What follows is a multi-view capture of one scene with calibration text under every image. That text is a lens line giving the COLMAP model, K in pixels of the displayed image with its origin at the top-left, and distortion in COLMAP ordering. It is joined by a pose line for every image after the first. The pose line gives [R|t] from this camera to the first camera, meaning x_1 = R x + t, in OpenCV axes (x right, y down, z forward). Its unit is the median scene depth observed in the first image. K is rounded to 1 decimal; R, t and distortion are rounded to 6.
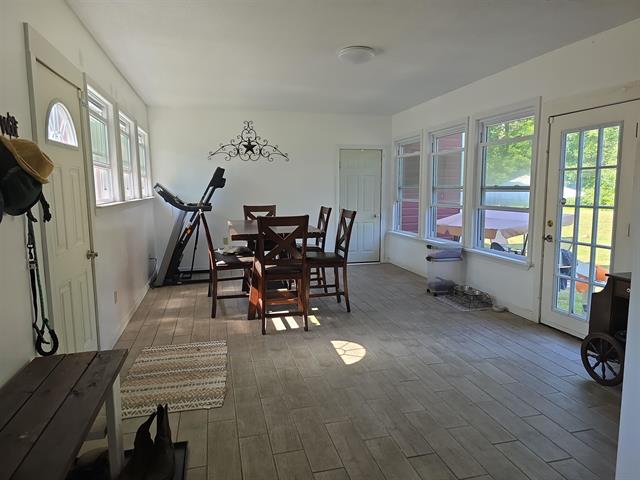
lens RADIAL K [[429.5, 0, 321.4], [0, 429.5, 240.9], [0, 0, 1]] dist [0.050168, -0.044564]
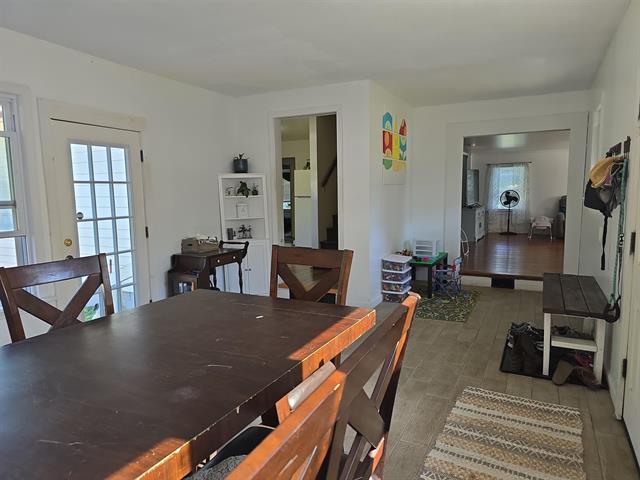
lens RADIAL K [[429.5, 0, 321.0], [0, 429.5, 244.1], [0, 0, 1]] dist [0.050168, -0.044564]
pose [[-0.754508, -0.062856, 0.653274, -0.557532], [0.100087, 0.972739, 0.209191, -0.218481], [-0.648615, 0.223220, -0.727648, 1.682767]]
